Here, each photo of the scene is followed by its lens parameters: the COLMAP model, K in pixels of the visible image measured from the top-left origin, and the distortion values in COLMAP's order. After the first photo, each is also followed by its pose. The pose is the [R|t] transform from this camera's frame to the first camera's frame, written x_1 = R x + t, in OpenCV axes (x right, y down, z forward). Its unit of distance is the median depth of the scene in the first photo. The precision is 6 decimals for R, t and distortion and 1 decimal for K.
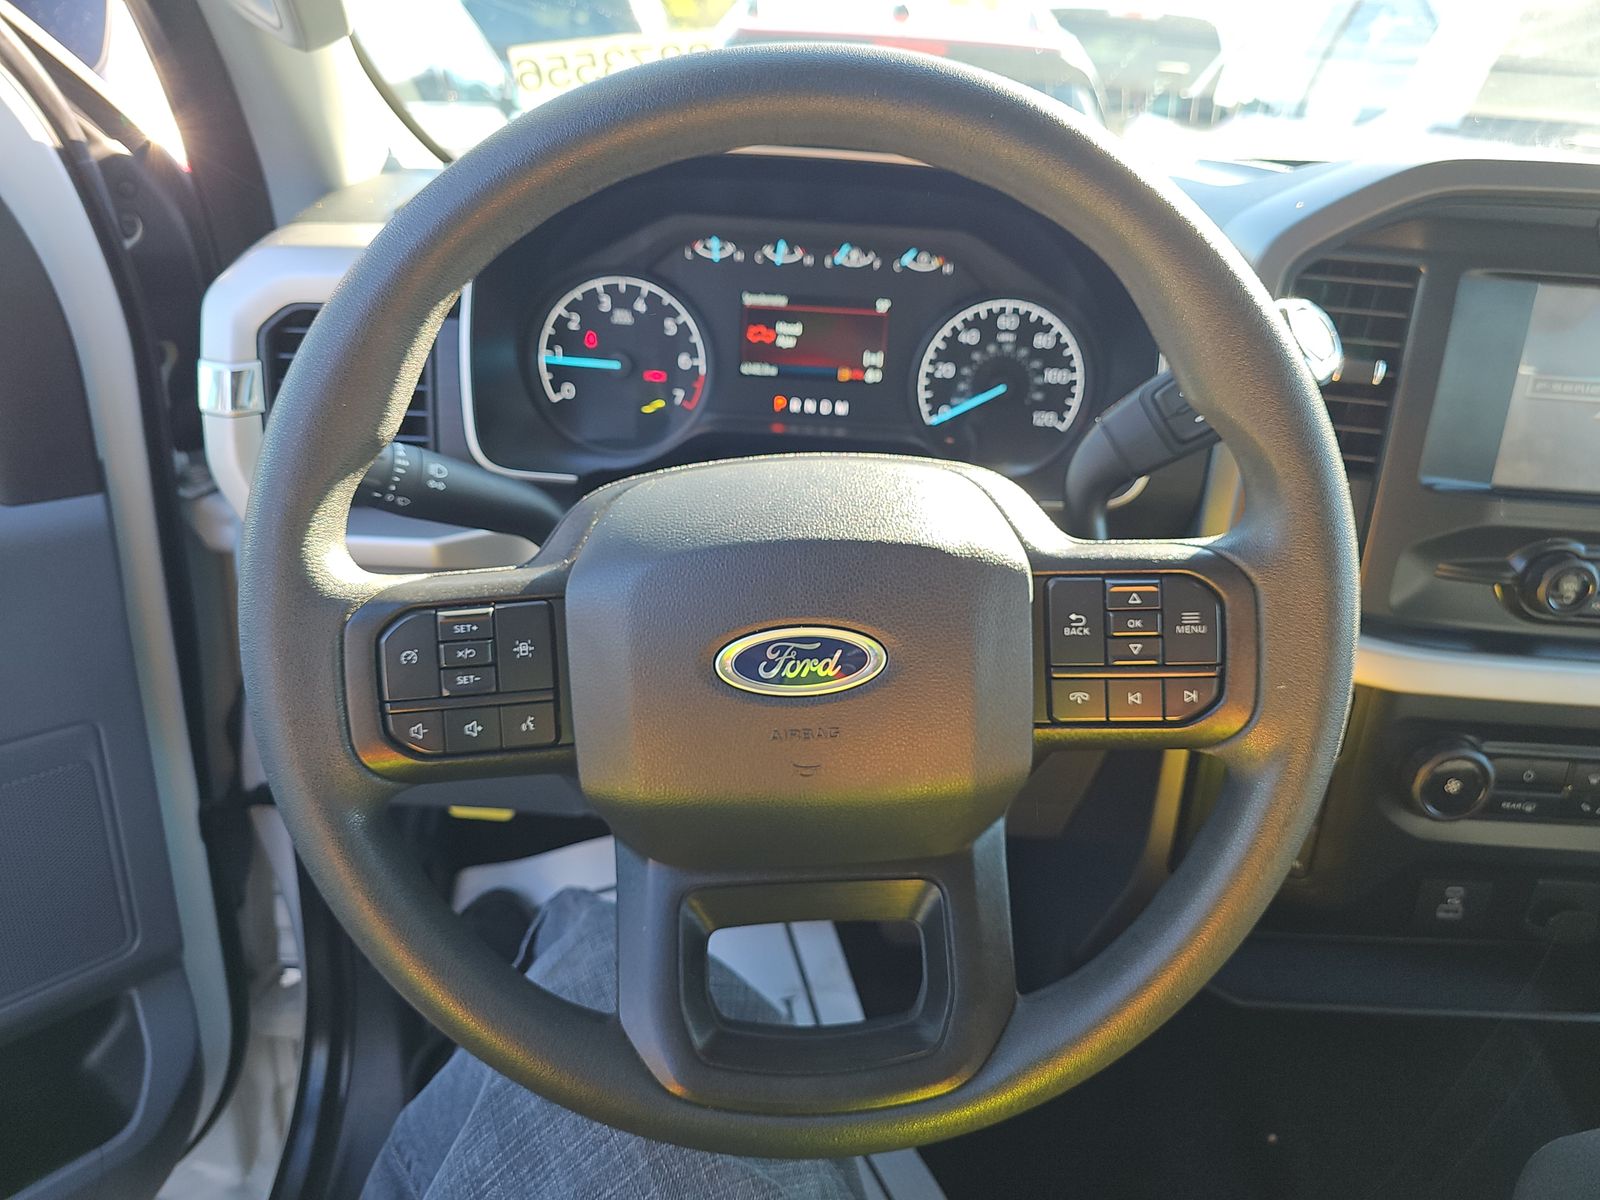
lens RADIAL K [[1092.8, 0, 800.0], [0, 1092.8, 600.0], [0, 0, 1]] dist [0.031183, -0.039428]
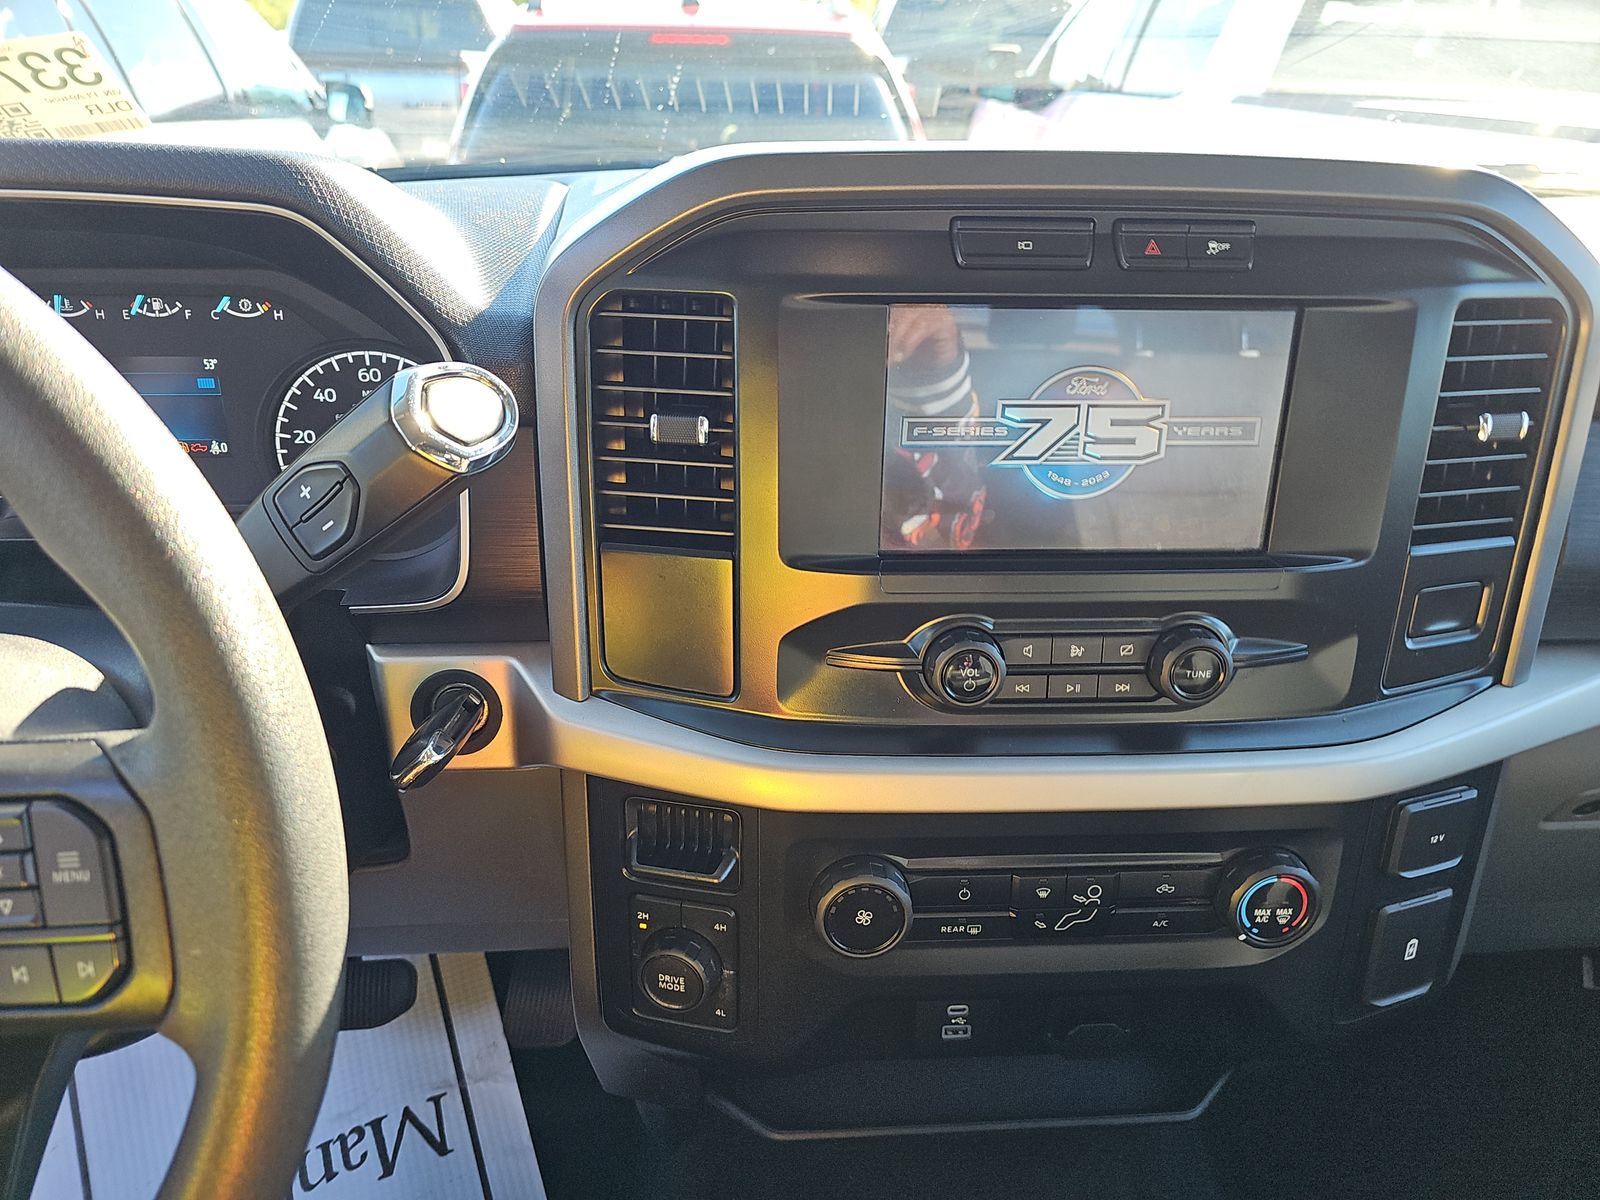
lens RADIAL K [[1091.9, 0, 800.0], [0, 1091.9, 600.0], [0, 0, 1]] dist [-0.003245, 0.000587]
pose [[0.996052, -0.067693, 0.057422, 0.500627], [0.067256, 0.997690, 0.009509, -0.078295], [-0.057933, -0.005609, 0.998305, 0.180370]]
